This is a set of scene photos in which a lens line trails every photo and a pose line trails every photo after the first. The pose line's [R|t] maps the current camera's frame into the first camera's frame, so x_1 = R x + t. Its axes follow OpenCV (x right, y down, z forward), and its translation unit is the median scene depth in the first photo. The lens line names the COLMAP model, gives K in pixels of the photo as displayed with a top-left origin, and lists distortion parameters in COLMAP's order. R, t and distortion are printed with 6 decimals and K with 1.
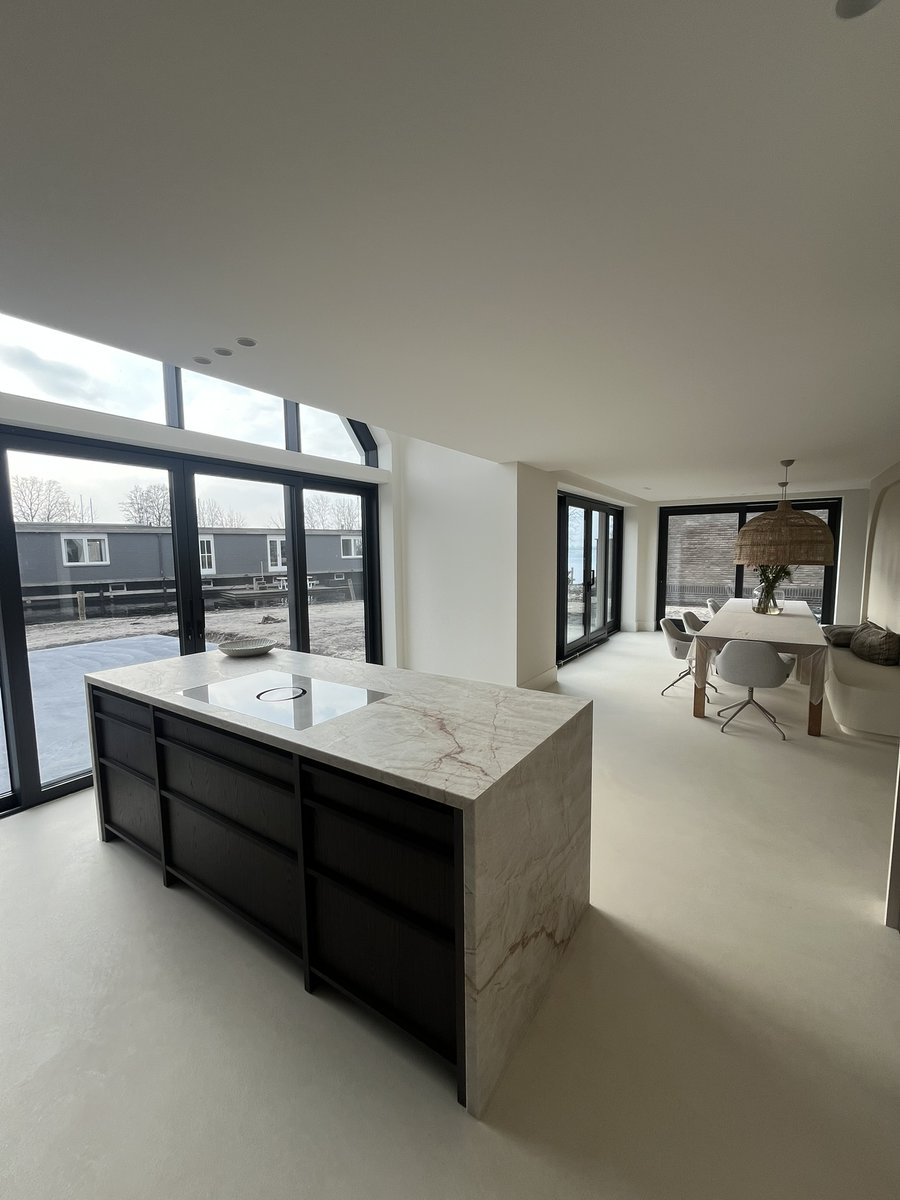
lens RADIAL K [[479.1, 0, 449.8], [0, 479.1, 601.1], [0, 0, 1]] dist [-0.000101, -0.000041]
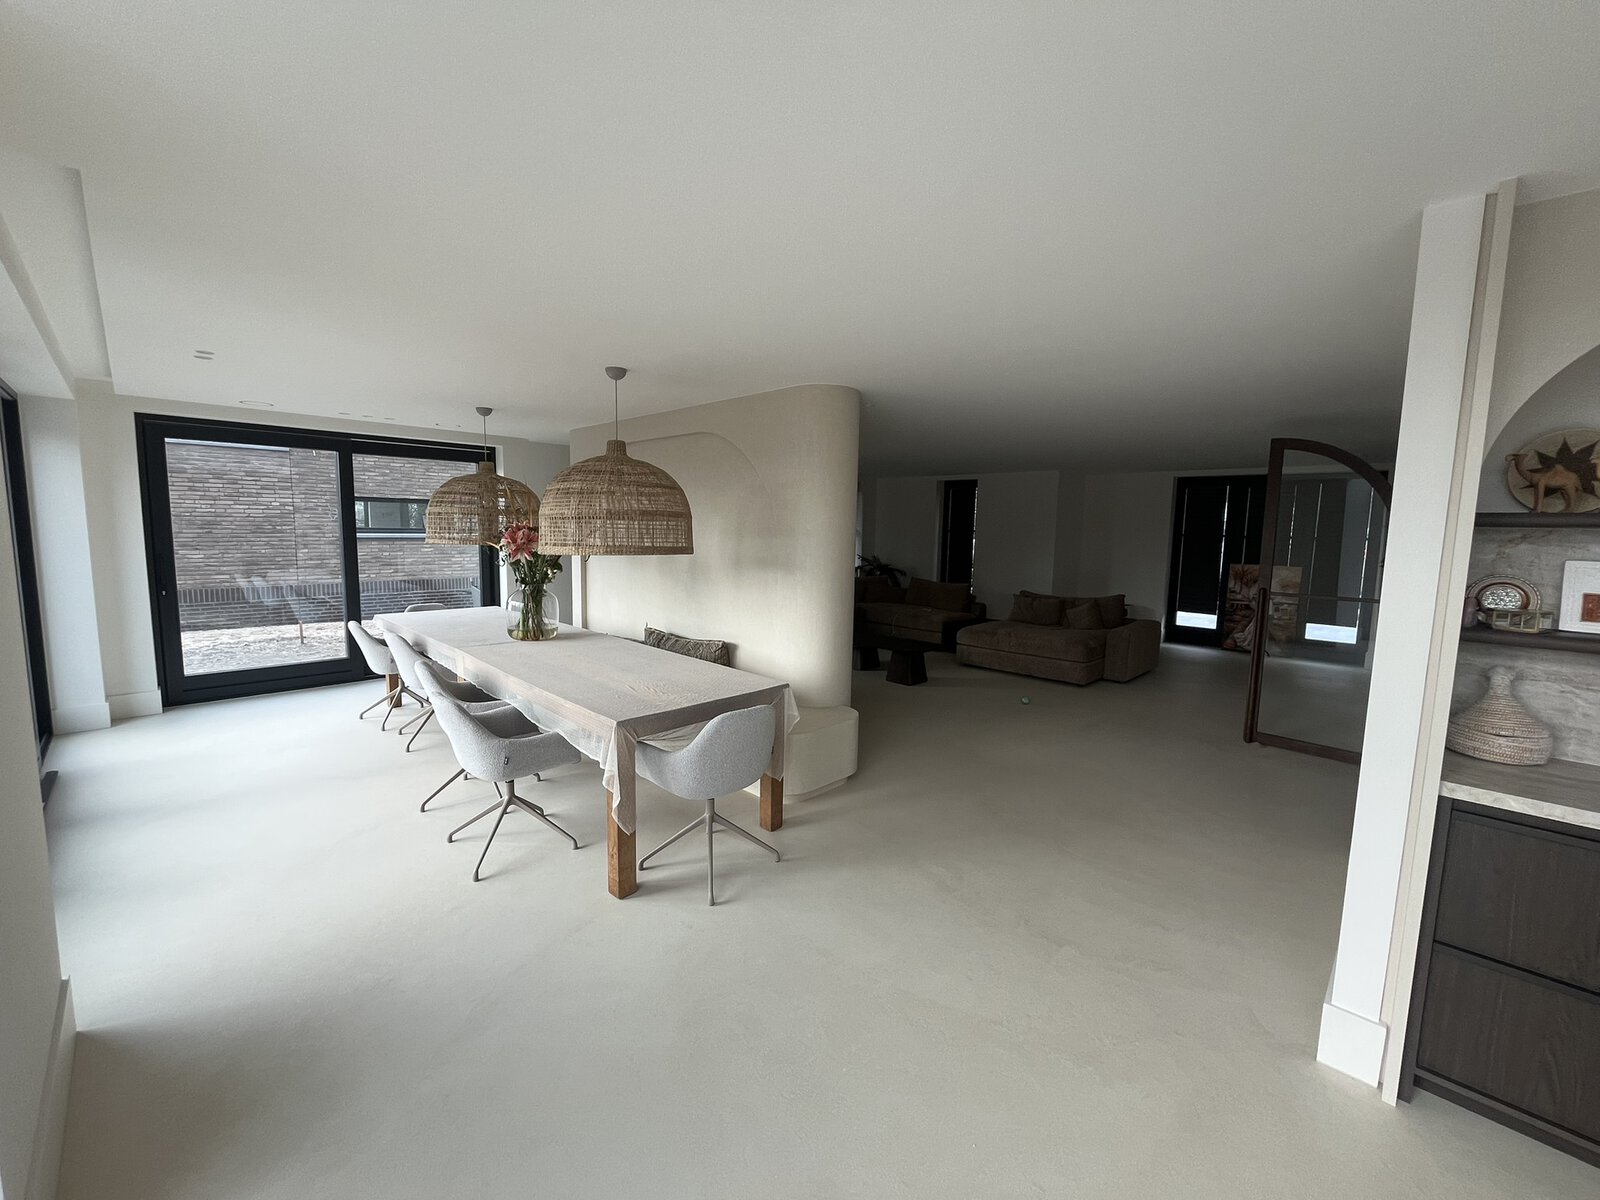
lens RADIAL K [[638.8, 0, 800.2], [0, 638.8, 598.9], [0, 0, 1]] dist [-0.000101, -0.000041]
pose [[0.180586, -0.096856, 0.978779, -0.009652], [0.080766, 0.993239, 0.083385, -0.037418], [-0.980238, 0.063994, 0.187187, 0.350978]]
